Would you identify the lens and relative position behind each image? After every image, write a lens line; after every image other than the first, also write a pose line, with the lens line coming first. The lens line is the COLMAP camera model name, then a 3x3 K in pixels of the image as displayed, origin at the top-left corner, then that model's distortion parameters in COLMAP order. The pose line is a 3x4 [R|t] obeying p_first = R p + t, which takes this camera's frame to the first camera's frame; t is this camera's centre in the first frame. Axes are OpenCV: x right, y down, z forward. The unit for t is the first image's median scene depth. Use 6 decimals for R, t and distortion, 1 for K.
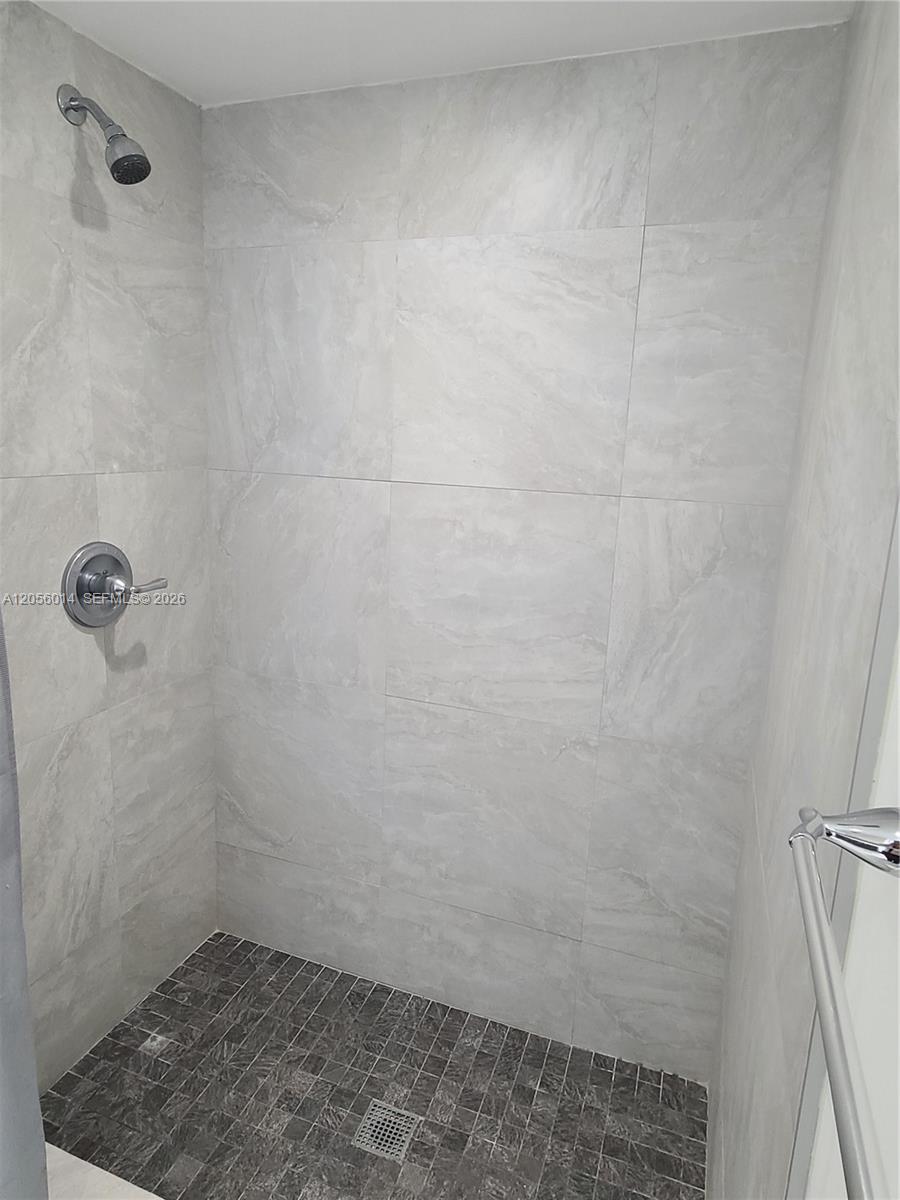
lens RADIAL K [[747.6, 0, 439.9], [0, 747.6, 581.4], [0, 0, 1]] dist [-0.001364, 0.000749]
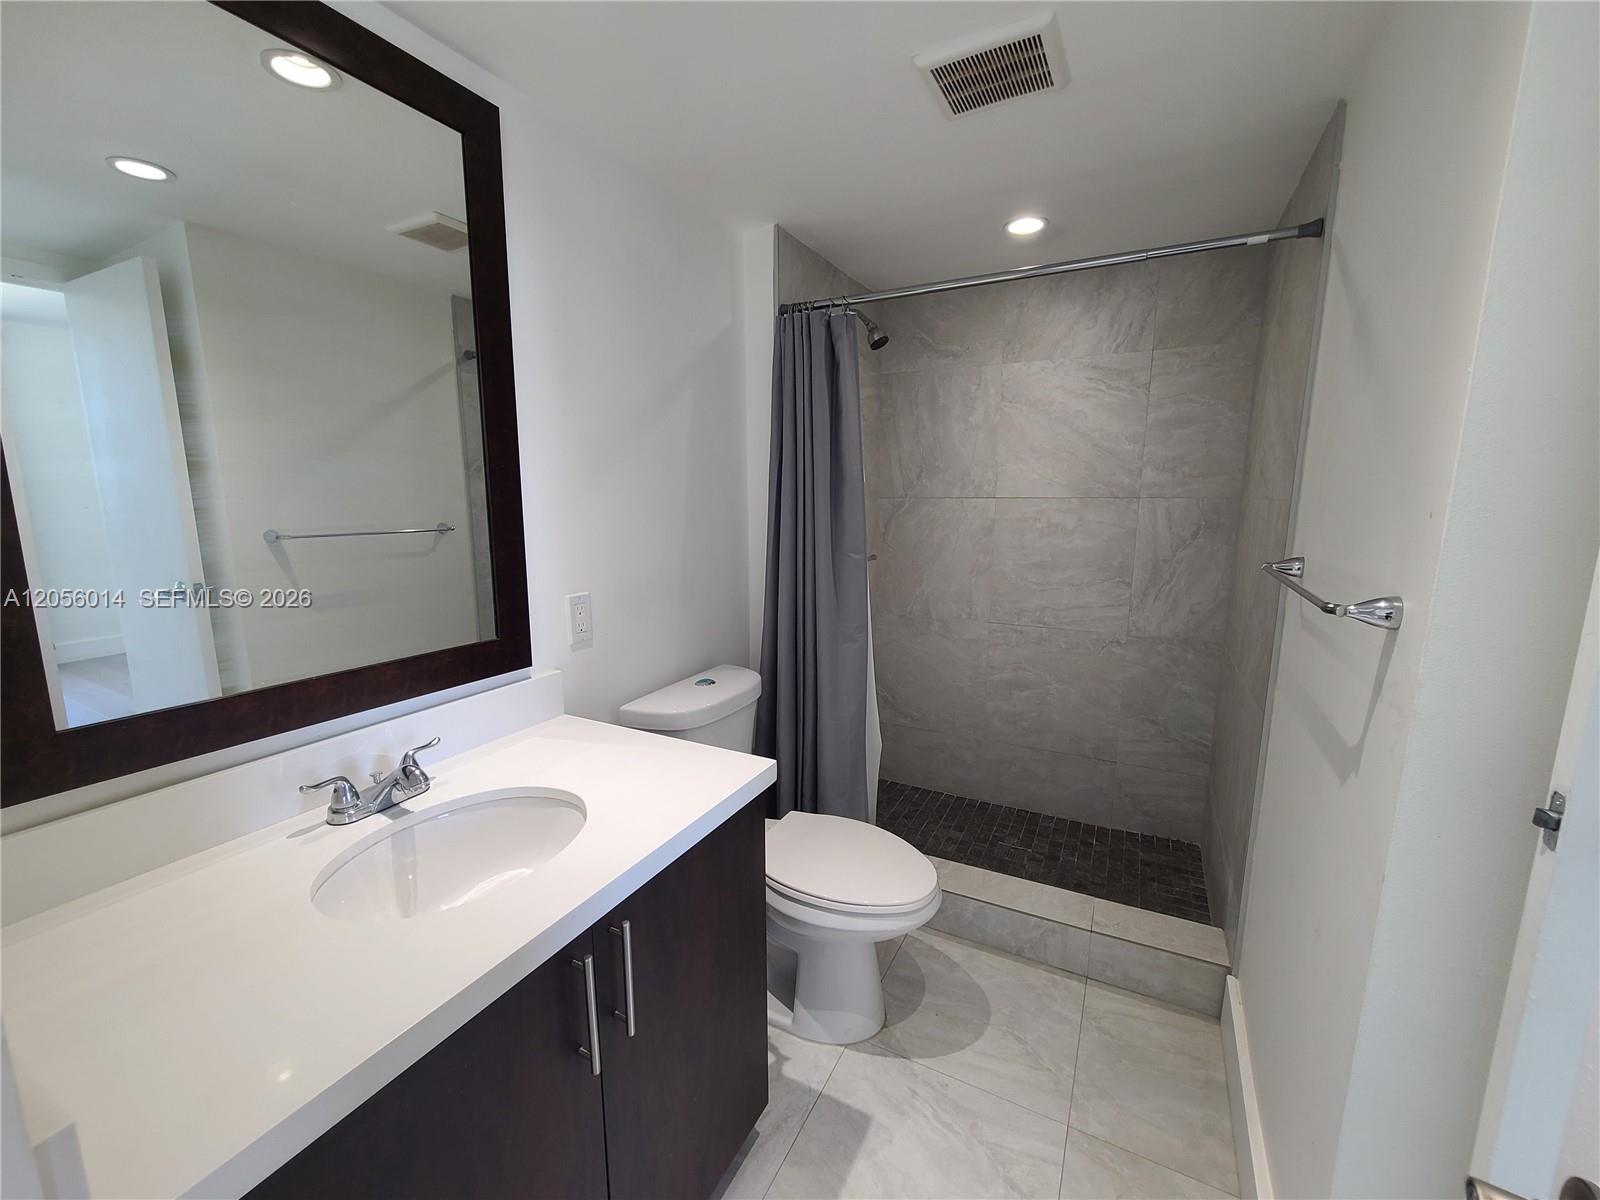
lens RADIAL K [[656.4, 0, 791.9], [0, 656.4, 605.2], [0, 0, 1]] dist [-0.002781, -0.000033]
pose [[0.989440, -0.023723, -0.142986, -0.341647], [0.021215, 0.999594, -0.019042, 0.146257], [0.143380, 0.015807, 0.989542, -0.630662]]
